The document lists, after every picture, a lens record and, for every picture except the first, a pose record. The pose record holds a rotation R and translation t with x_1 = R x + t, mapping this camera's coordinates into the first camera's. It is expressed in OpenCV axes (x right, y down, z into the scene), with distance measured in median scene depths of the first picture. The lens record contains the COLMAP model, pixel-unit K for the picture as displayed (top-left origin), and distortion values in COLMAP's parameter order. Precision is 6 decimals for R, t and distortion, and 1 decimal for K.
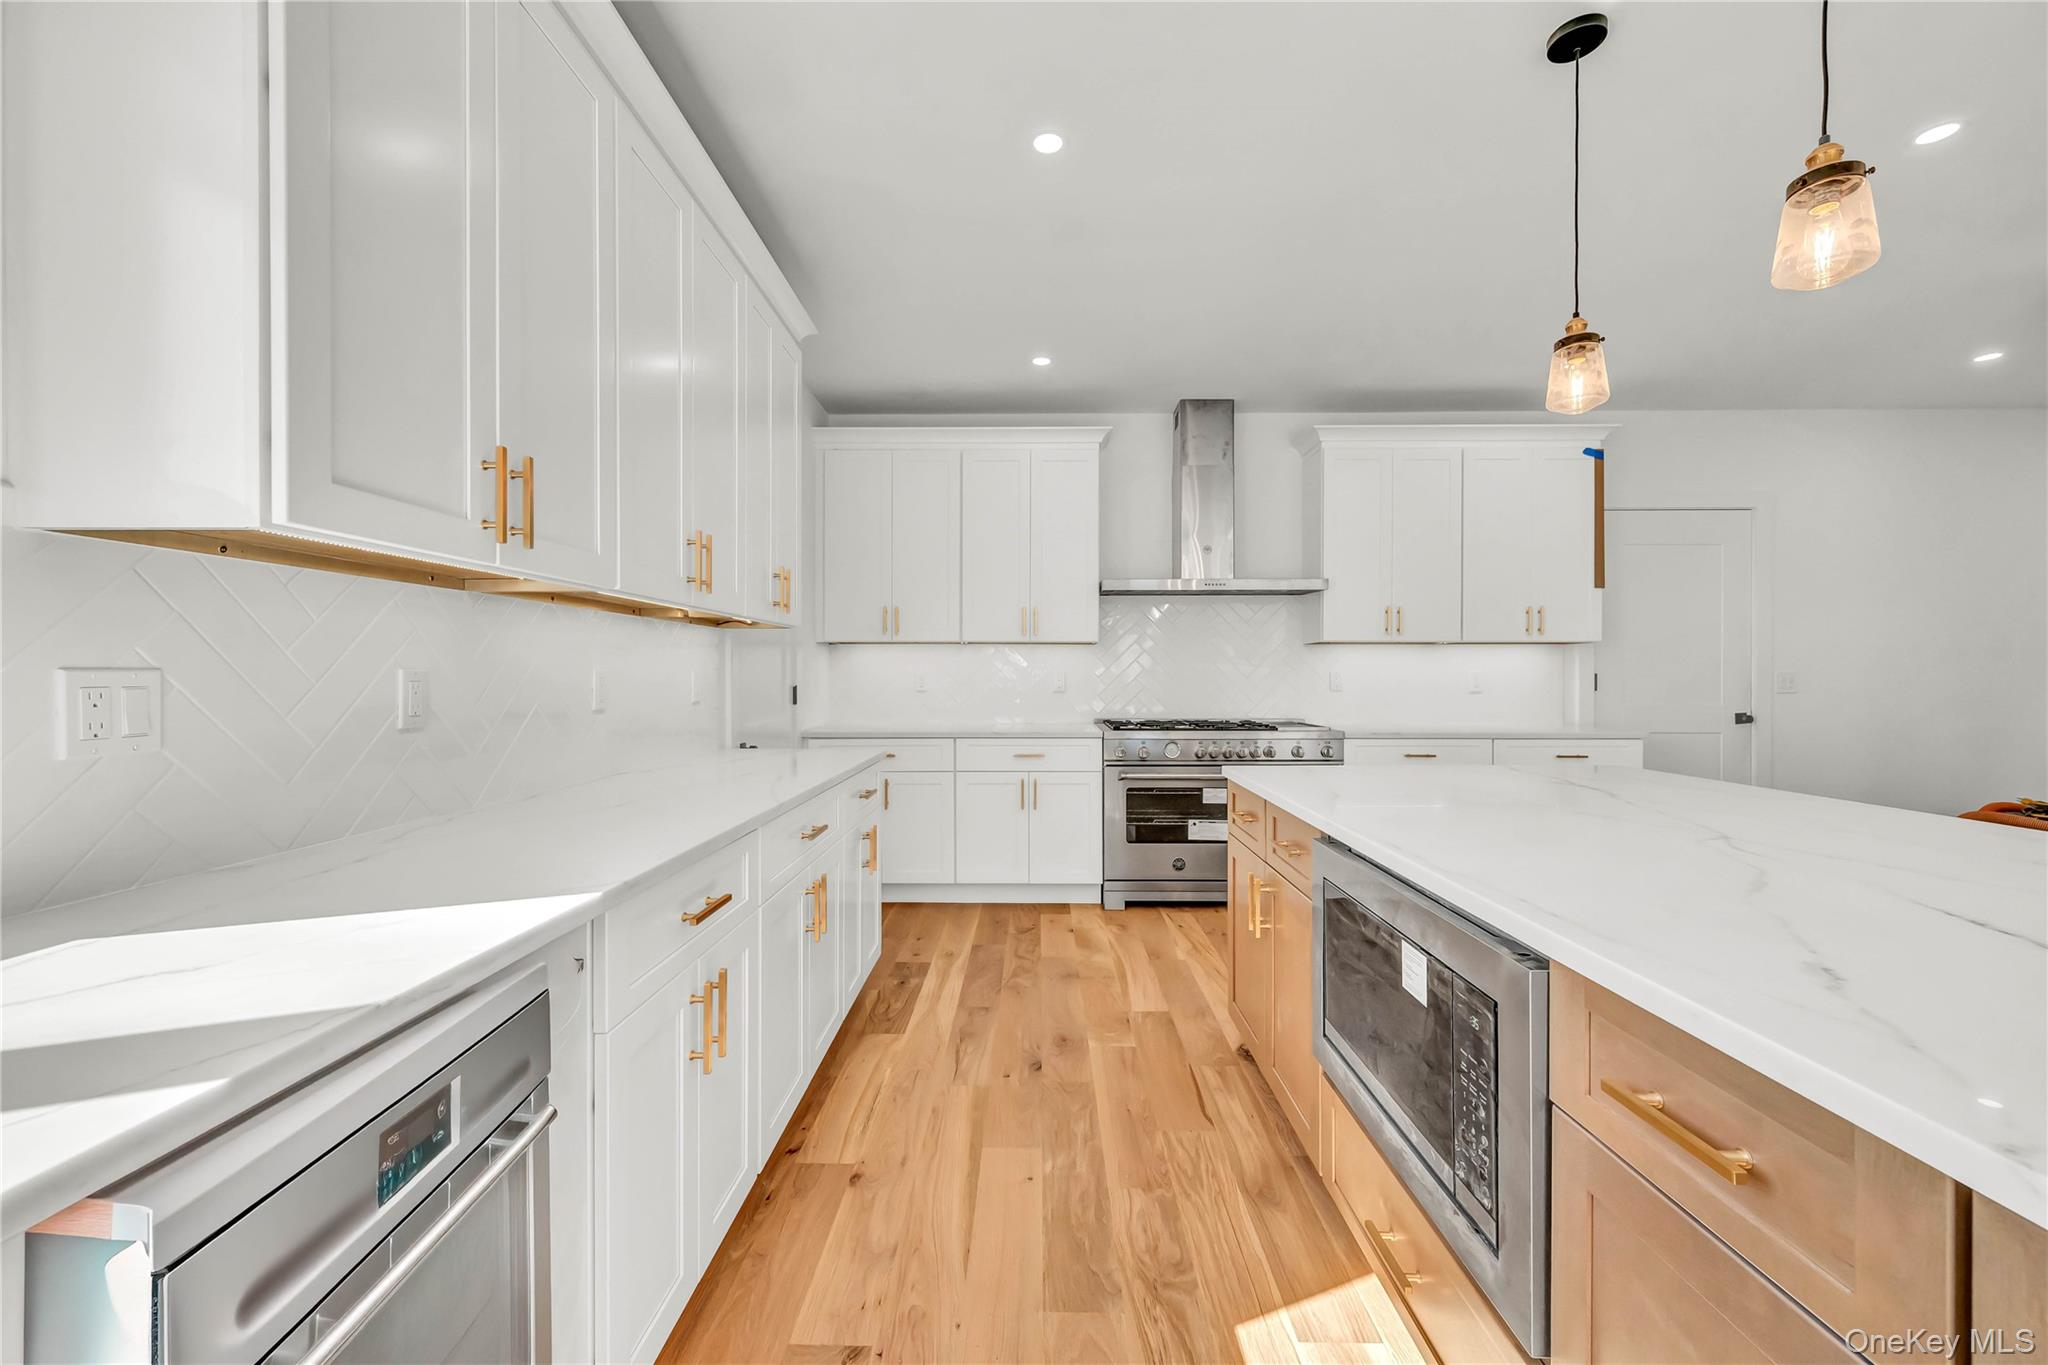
lens RADIAL K [[820.7, 0, 1024.0], [0, 820.7, 681.2], [0, 0, 1]] dist [-0.000434, -0.000187]
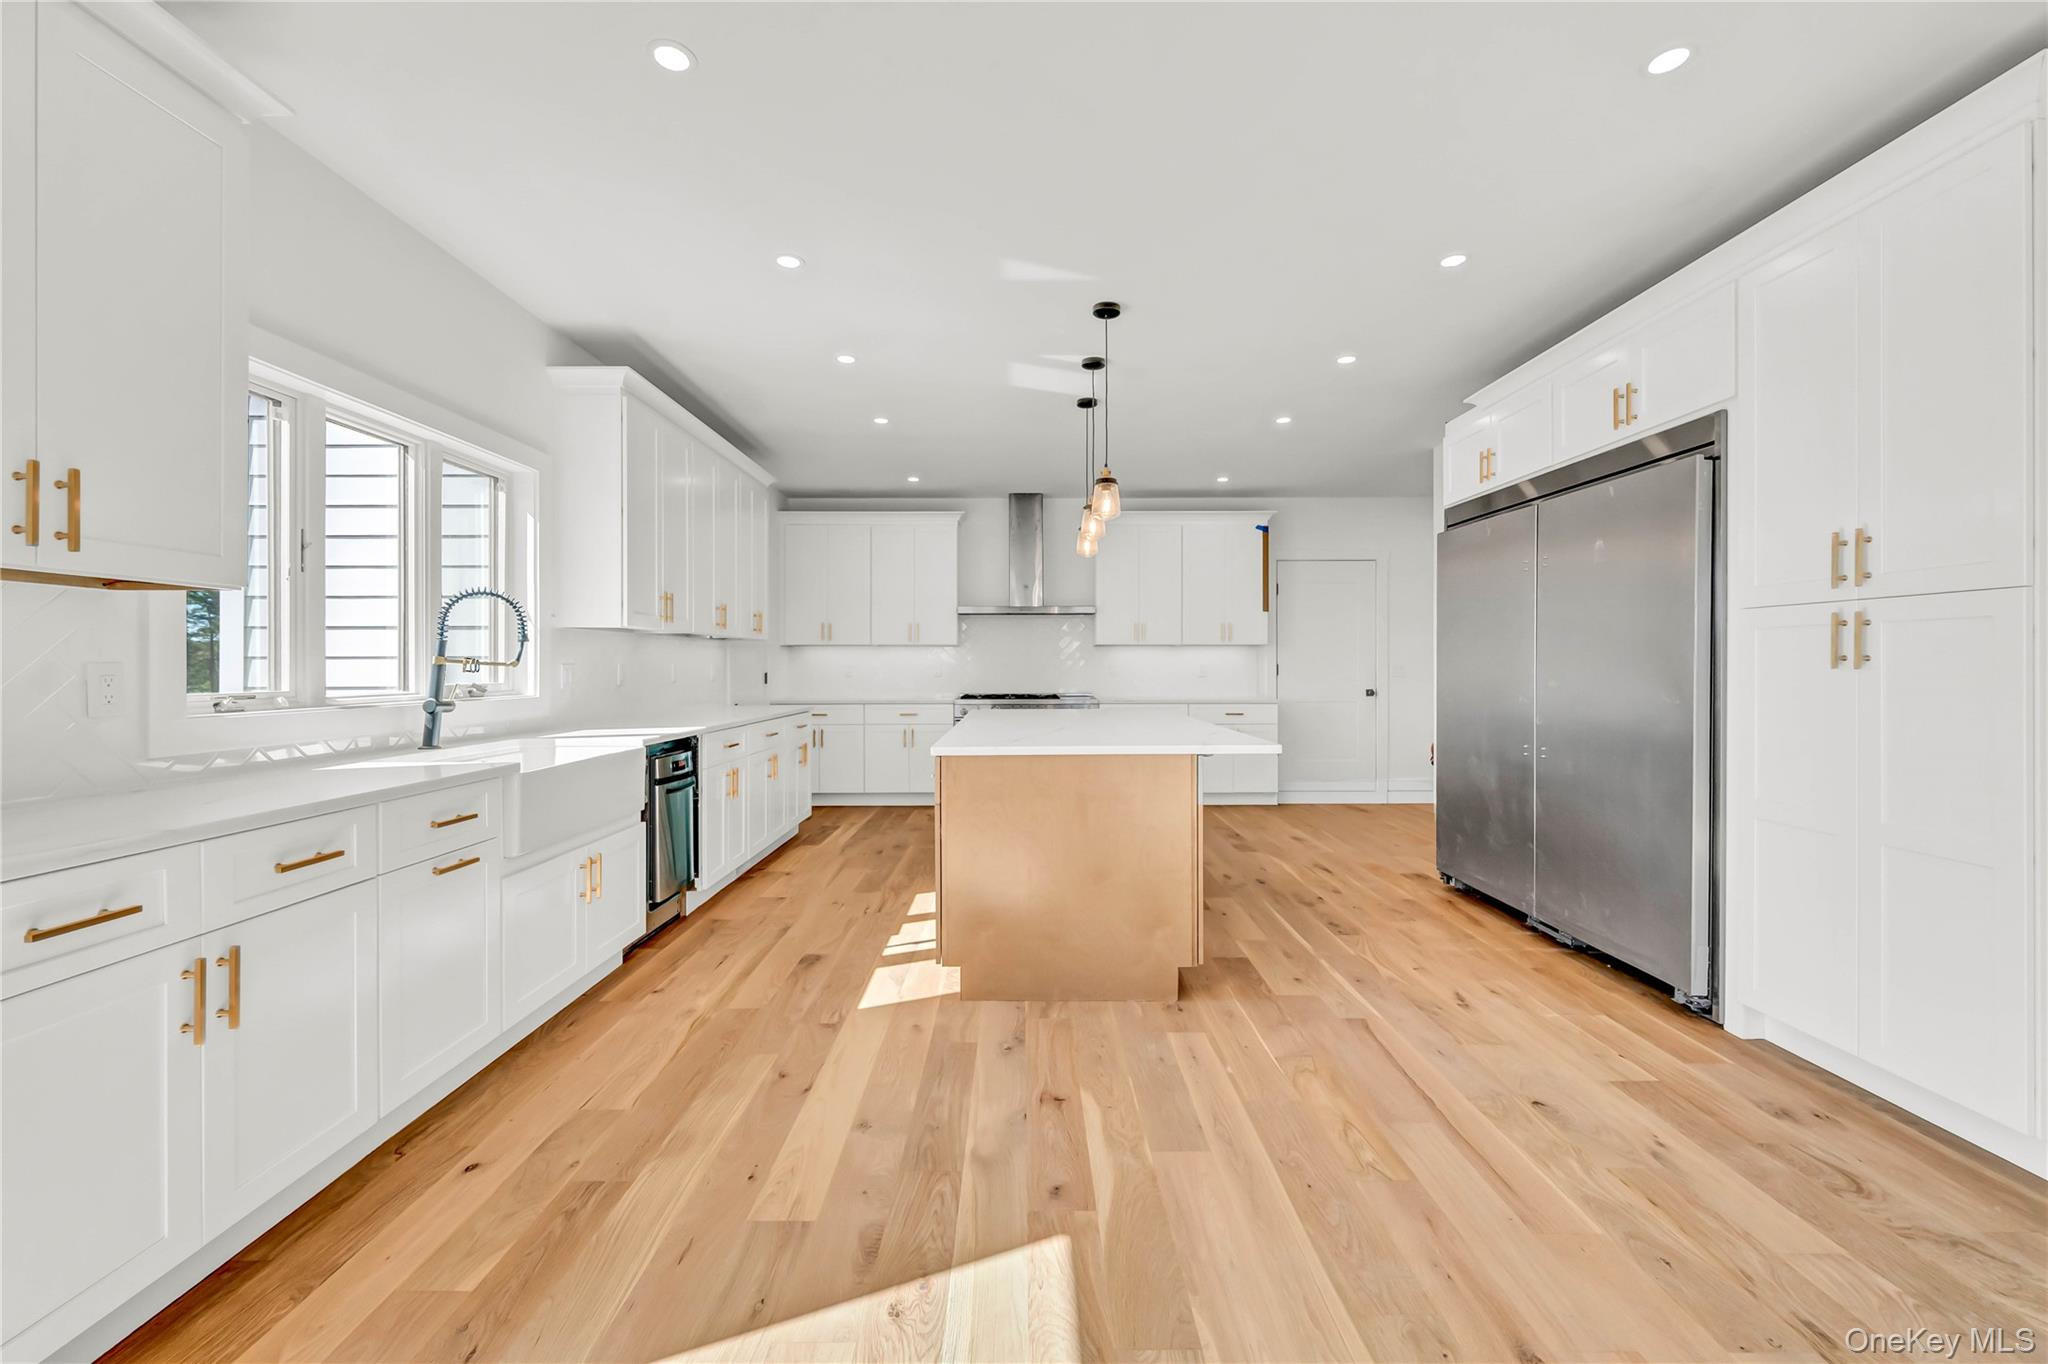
lens RADIAL K [[820.7, 0, 1023.5], [0, 820.7, 668.6], [0, 0, 1]] dist [-0.000434, -0.000187]
pose [[0.999723, -0.001929, 0.023455, 0.185663], [0.002093, 0.999973, -0.006973, 0.009288], [-0.023441, 0.007020, 0.999701, -0.615593]]
